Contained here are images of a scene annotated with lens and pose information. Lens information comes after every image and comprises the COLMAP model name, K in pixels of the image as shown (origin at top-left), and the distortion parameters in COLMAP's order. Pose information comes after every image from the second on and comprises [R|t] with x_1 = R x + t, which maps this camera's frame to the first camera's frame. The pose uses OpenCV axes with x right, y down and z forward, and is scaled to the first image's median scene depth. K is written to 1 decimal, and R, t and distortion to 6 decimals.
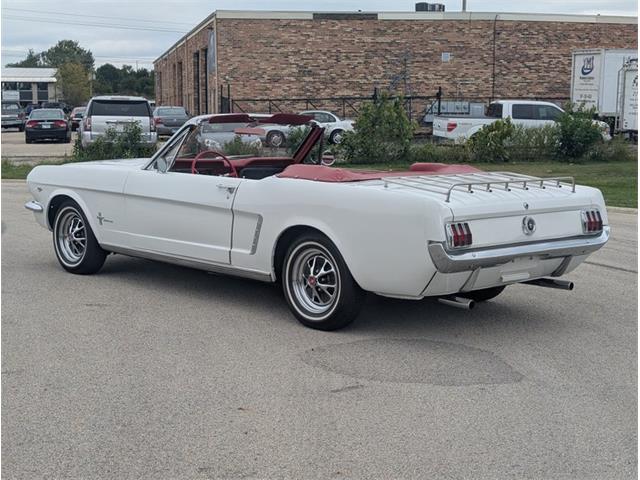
lens RADIAL K [[1007.2, 0, 318.4], [0, 1007.2, 226.8], [0, 0, 1]] dist [0.285940, -1.409937]
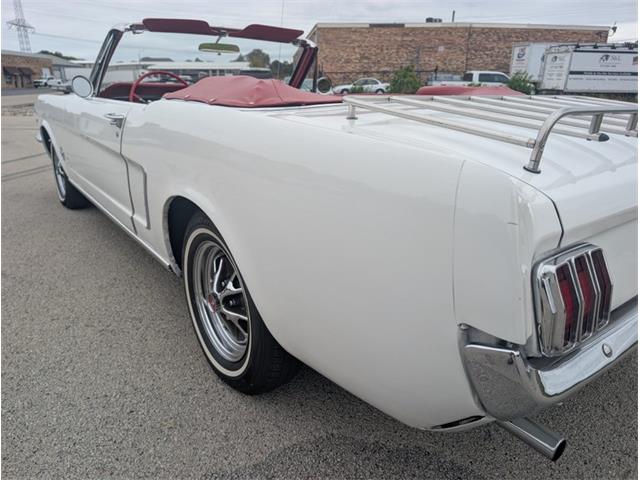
lens RADIAL K [[458.8, 0, 317.1], [0, 458.8, 235.7], [0, 0, 1]] dist [0.008916, -0.007856]
pose [[0.992895, 0.038086, -0.112738, 0.010088], [-0.014165, 0.978490, 0.205808, -0.004203], [0.118151, -0.202749, 0.972077, 0.107274]]
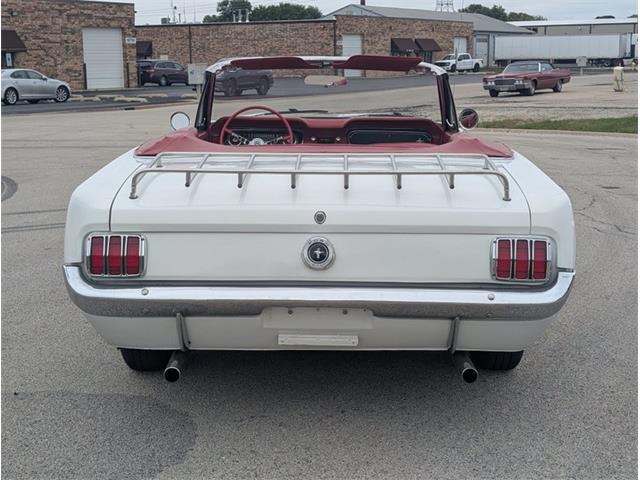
lens RADIAL K [[1007.2, 0, 318.4], [0, 1007.2, 226.8], [0, 0, 1]] dist [0.285940, -1.409937]
pose [[0.714253, 0.102096, -0.692401, 0.078277], [-0.067838, 0.994744, 0.076698, -0.007699], [0.696592, -0.007810, 0.717425, 0.080636]]
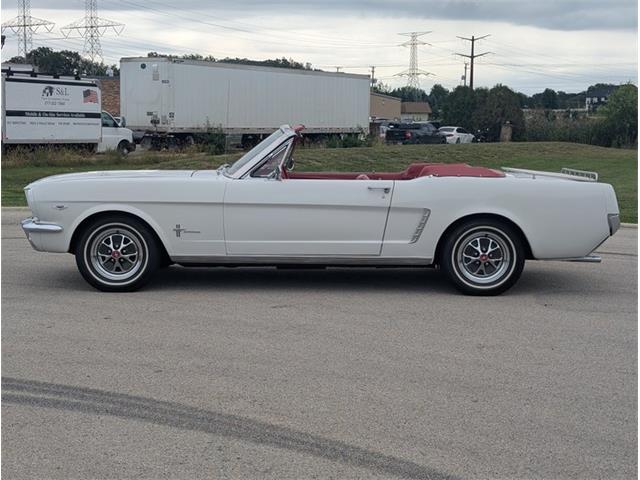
lens RADIAL K [[1007.2, 0, 318.4], [0, 1007.2, 226.8], [0, 0, 1]] dist [0.285940, -1.409937]
pose [[0.701923, -0.075733, 0.708215, -0.138609], [0.081794, 0.996324, 0.025474, -0.004387], [-0.707540, 0.040047, 0.705537, 0.034696]]
